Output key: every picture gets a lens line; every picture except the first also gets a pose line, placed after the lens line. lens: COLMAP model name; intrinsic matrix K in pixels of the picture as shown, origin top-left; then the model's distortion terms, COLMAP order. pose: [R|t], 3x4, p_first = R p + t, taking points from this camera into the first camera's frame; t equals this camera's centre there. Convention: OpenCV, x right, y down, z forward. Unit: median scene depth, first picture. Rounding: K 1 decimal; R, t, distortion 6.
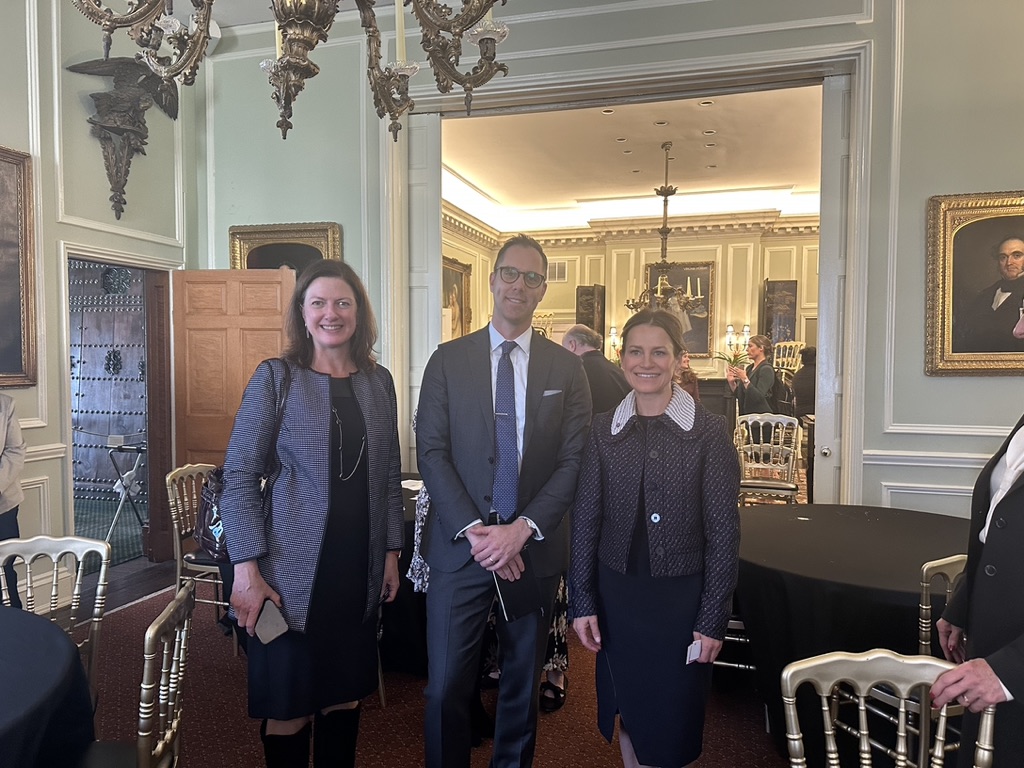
lens RADIAL K [[731.6, 0, 526.5], [0, 731.6, 391.6], [0, 0, 1]] dist [0.032587, -0.041720]
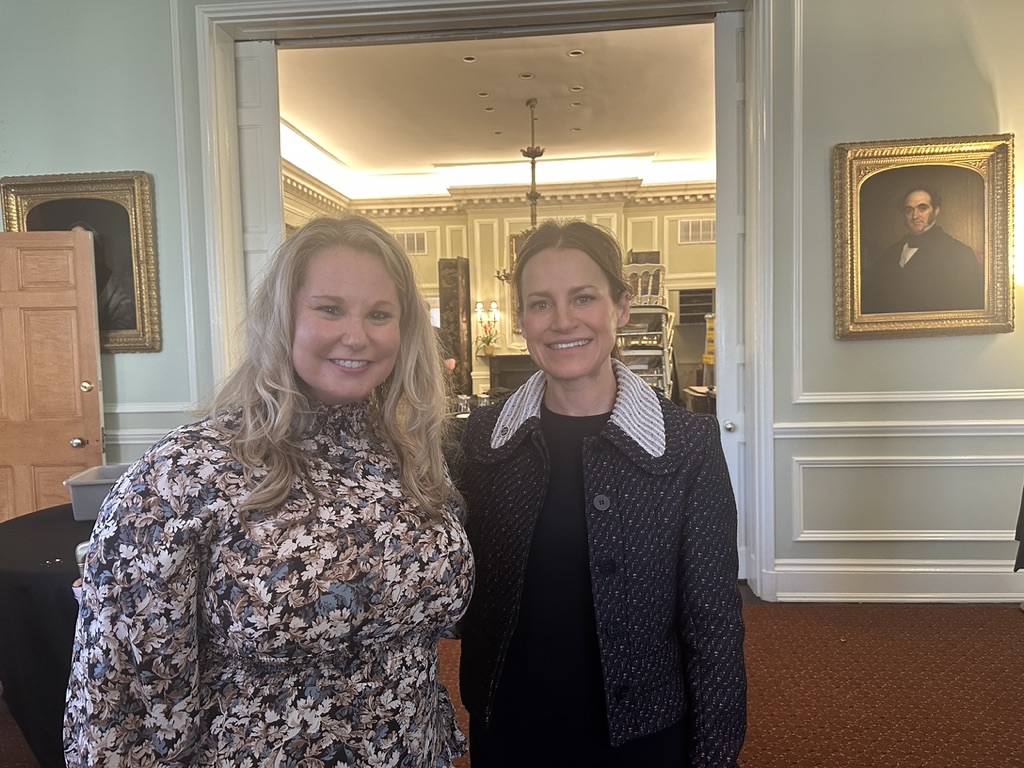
lens RADIAL K [[731.6, 0, 517.6], [0, 731.6, 390.9], [0, 0, 1]] dist [0.032587, -0.041720]
pose [[0.982209, -0.043778, 0.182620, -0.017063], [0.039113, 0.998812, 0.029073, -0.000106], [-0.183675, -0.021413, 0.982754, 0.128134]]
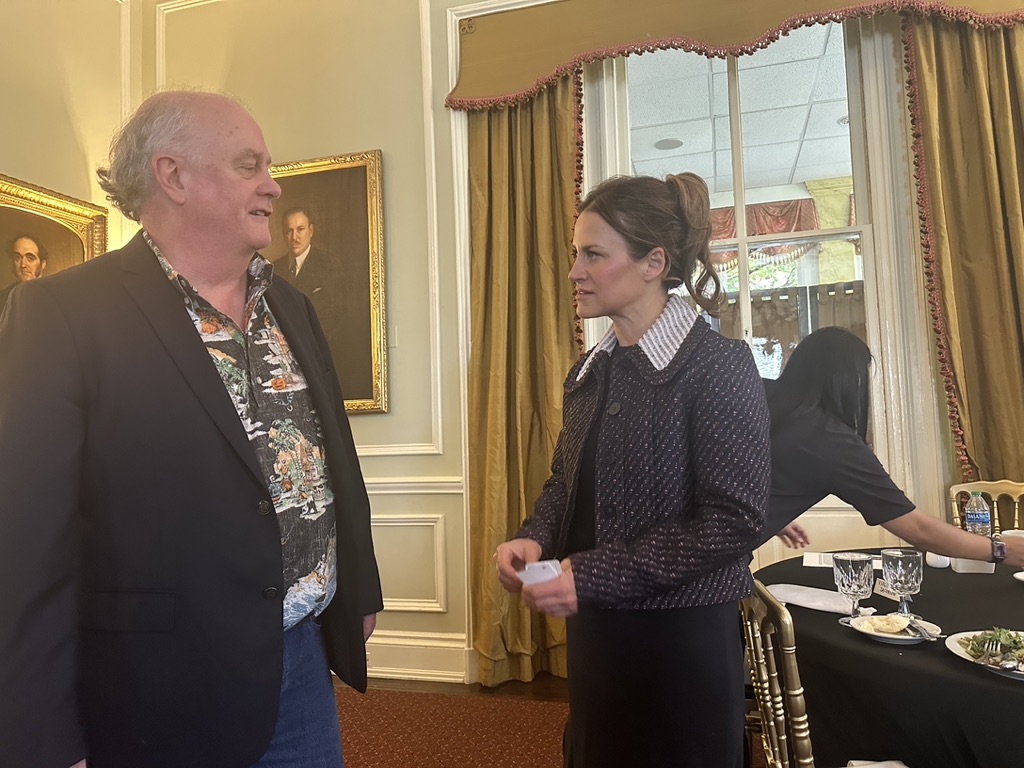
lens RADIAL K [[731.6, 0, 514.3], [0, 731.6, 378.9], [0, 0, 1]] dist [0.032587, -0.041720]
pose [[0.011284, 0.060920, 0.998079, -0.131176], [0.080912, 0.994814, -0.061635, 0.040975], [-0.996657, 0.081452, 0.006297, 0.353929]]
